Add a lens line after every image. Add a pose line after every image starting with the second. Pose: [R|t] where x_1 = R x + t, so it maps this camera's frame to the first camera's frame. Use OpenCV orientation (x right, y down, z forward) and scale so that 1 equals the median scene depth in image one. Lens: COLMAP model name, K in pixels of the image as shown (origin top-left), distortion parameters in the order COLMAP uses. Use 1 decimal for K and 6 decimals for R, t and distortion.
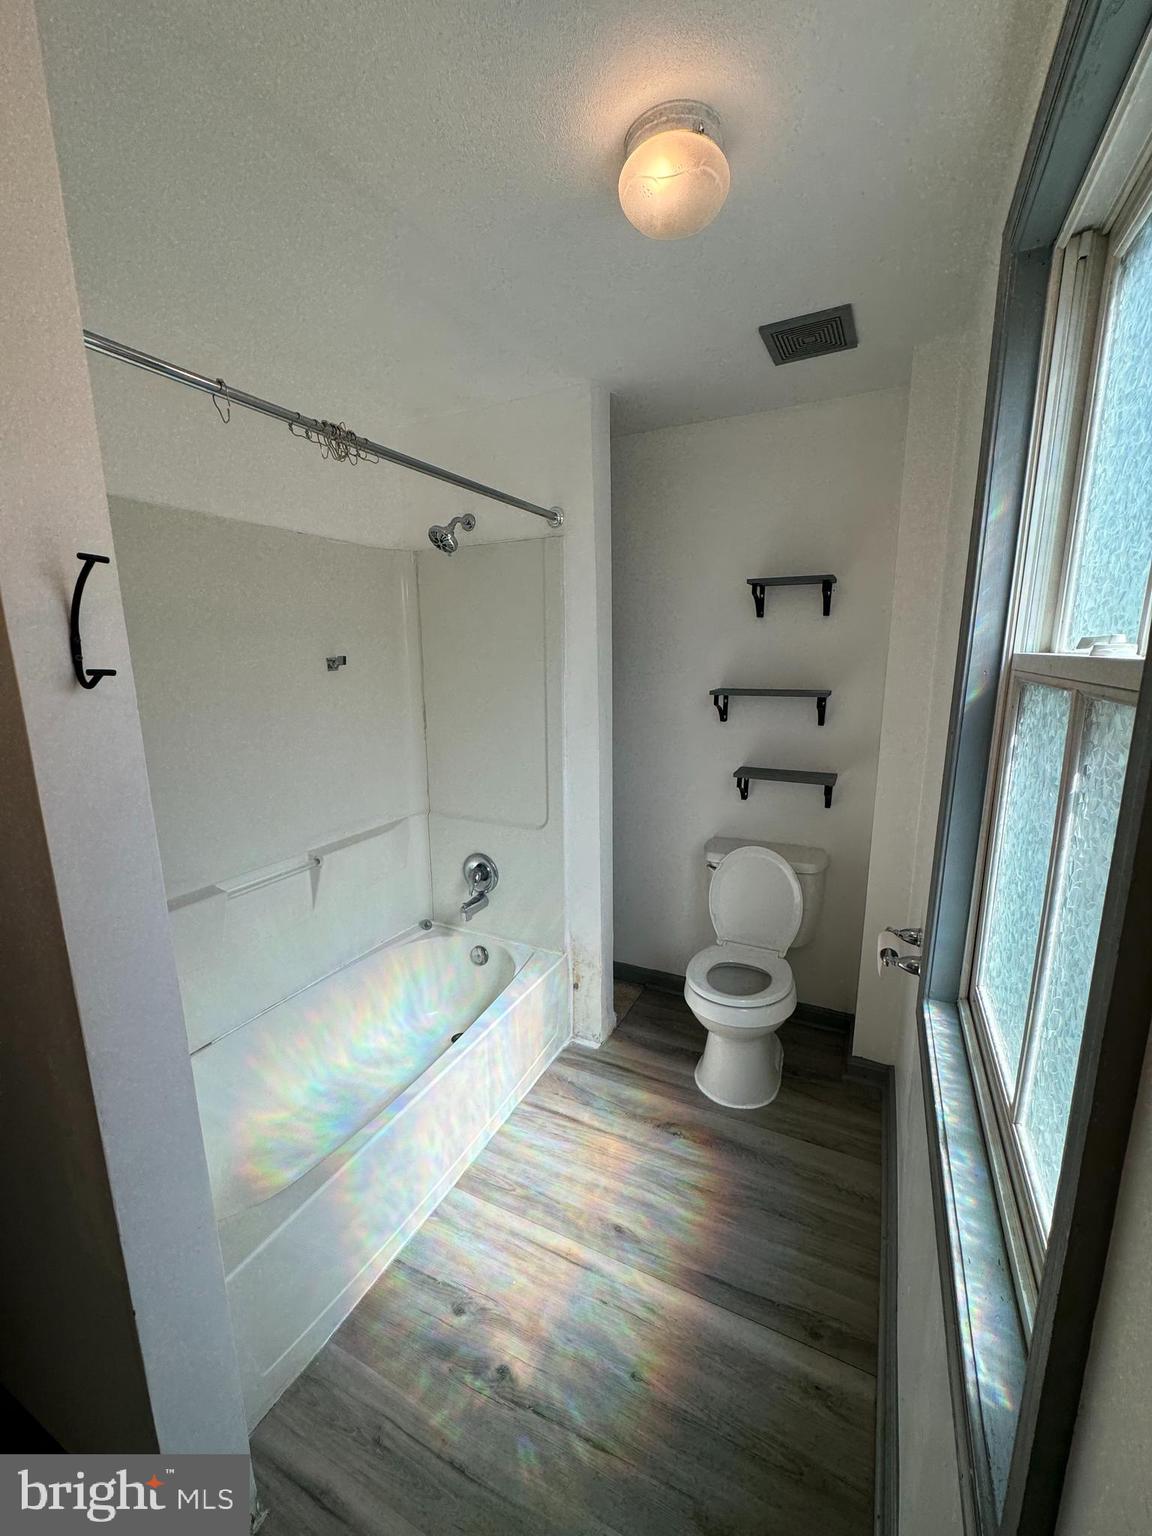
lens RADIAL K [[616.1, 0, 576.6], [0, 616.1, 772.4], [0, 0, 1]] dist [0.000078, 0.000437]
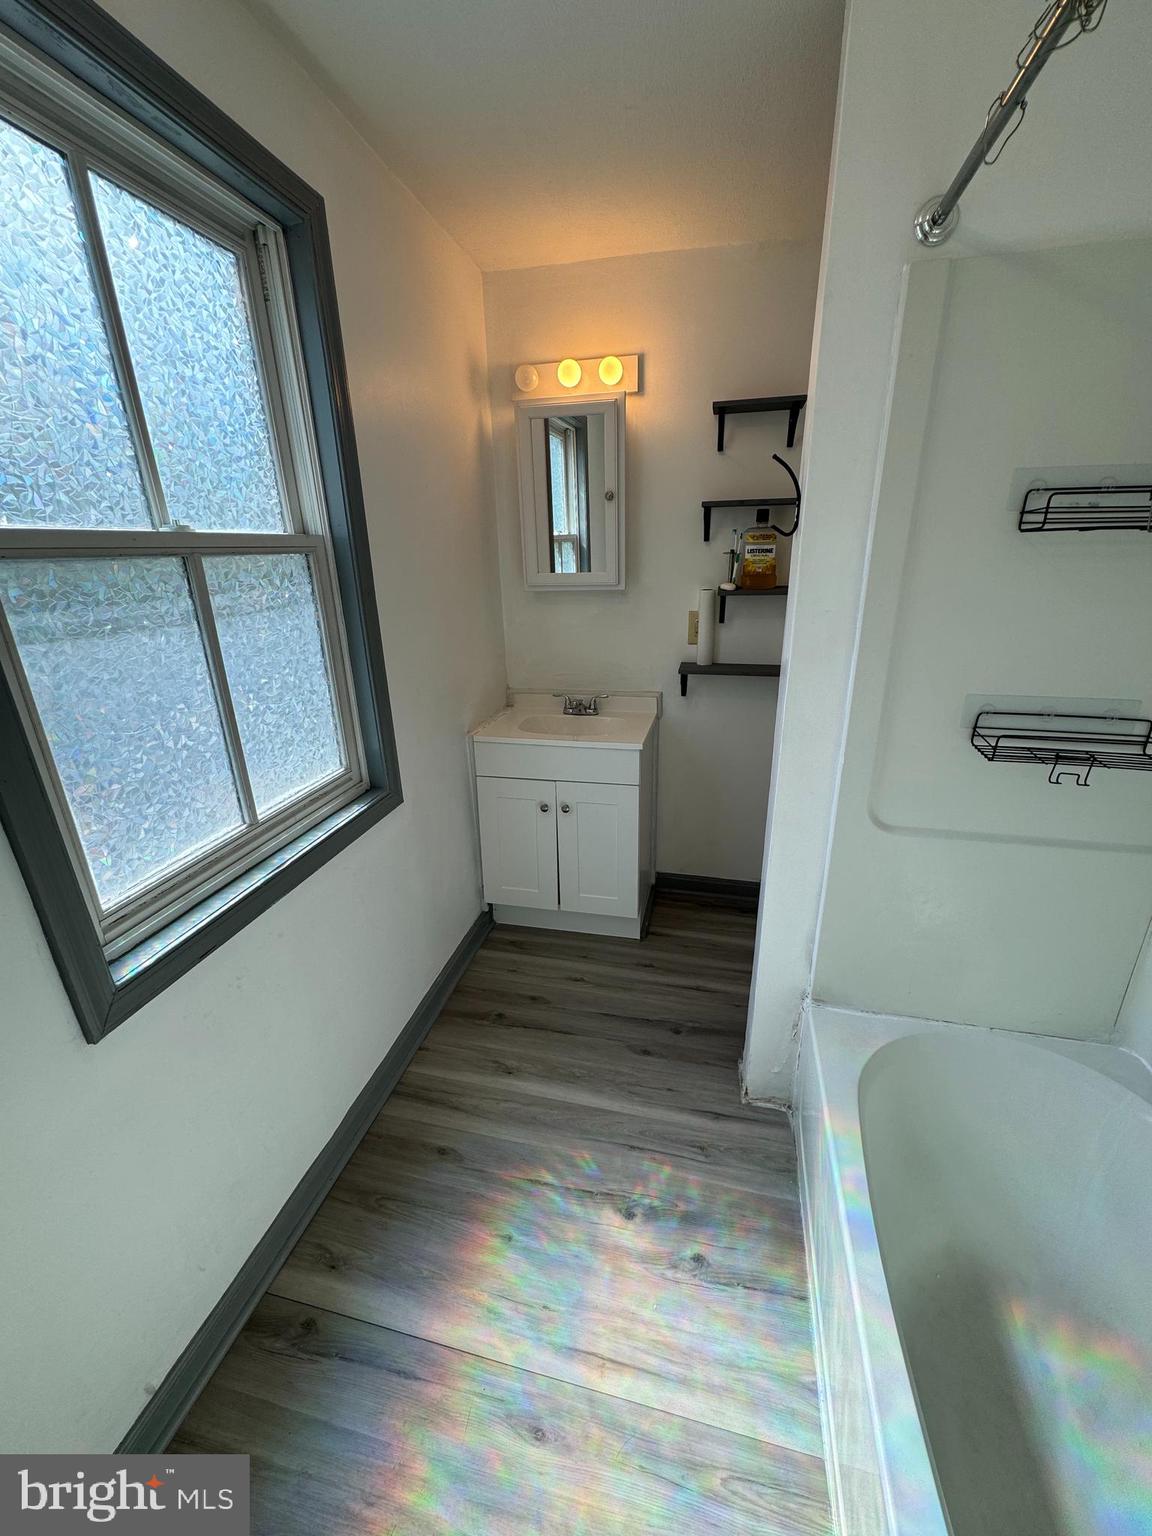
lens RADIAL K [[616.1, 0, 579.6], [0, 616.1, 768.5], [0, 0, 1]] dist [0.000078, 0.000437]
pose [[-0.972639, 0.109615, -0.204838, 0.094613], [-0.012562, 0.855591, 0.517499, -0.244385], [0.231984, 0.505913, -0.830804, 1.384808]]
